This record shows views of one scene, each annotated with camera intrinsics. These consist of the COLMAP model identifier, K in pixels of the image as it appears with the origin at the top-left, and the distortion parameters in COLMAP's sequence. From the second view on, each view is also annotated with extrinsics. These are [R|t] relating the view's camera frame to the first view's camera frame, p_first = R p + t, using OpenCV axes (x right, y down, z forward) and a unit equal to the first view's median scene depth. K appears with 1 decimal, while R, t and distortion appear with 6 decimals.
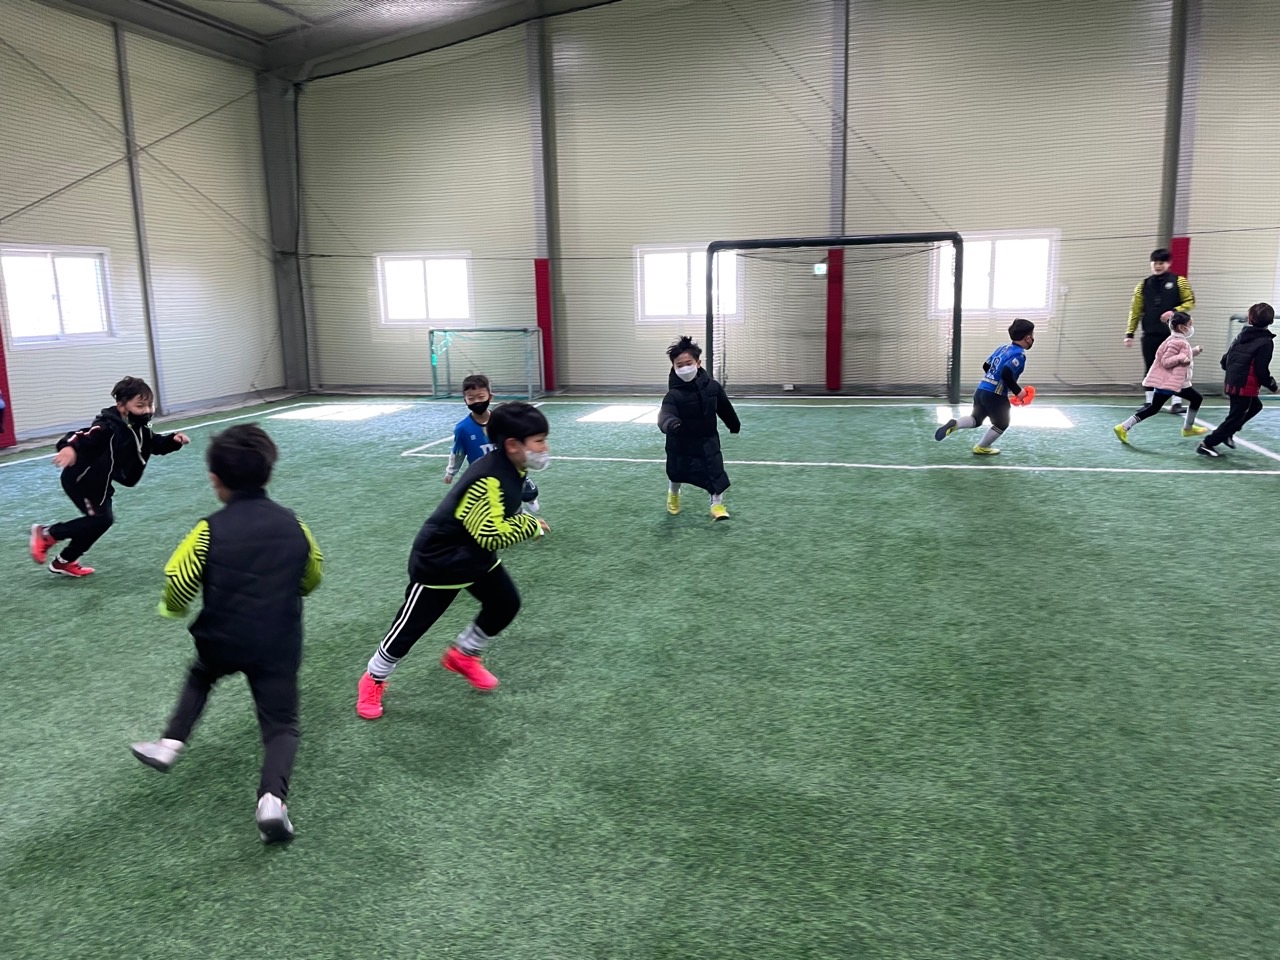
lens RADIAL K [[975.1, 0, 642.4], [0, 975.1, 464.3], [0, 0, 1]] dist [0.092039, -0.127925]
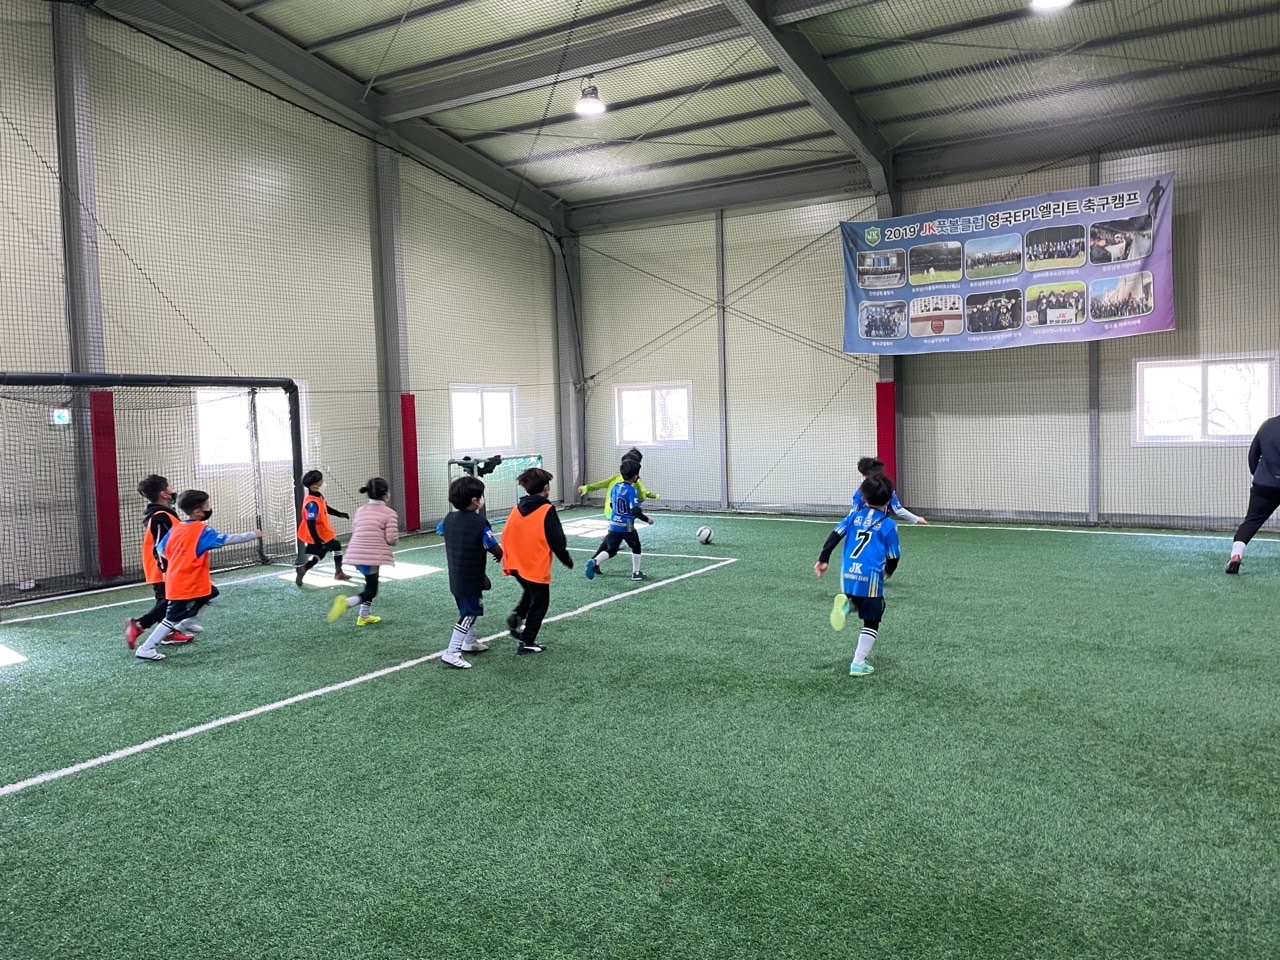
lens RADIAL K [[975.1, 0, 642.4], [0, 975.1, 464.3], [0, 0, 1]] dist [0.092039, -0.127925]
pose [[0.299604, -0.033059, 0.953491, -0.403403], [0.188126, 0.981825, -0.025071, -0.067399], [-0.935332, 0.186888, 0.300378, 0.398038]]
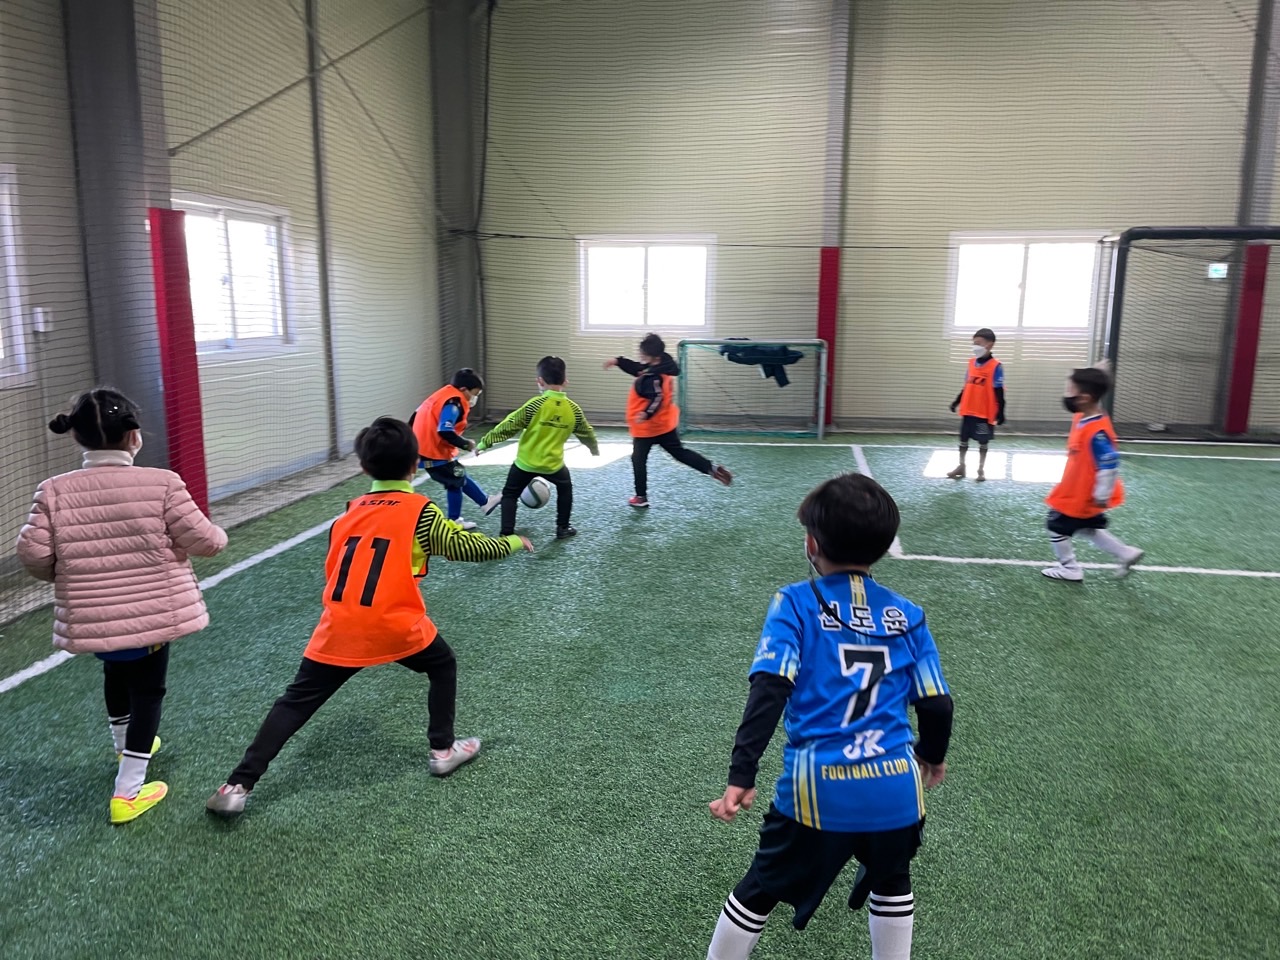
lens RADIAL K [[1001.7, 0, 661.6], [0, 1001.7, 453.9], [0, 0, 1]] dist [0.080762, -0.001733]
pose [[0.994441, 0.012582, 0.104544, -0.330396], [-0.010806, 0.999788, -0.017535, -0.042721], [-0.104742, 0.016307, 0.994366, 0.278503]]
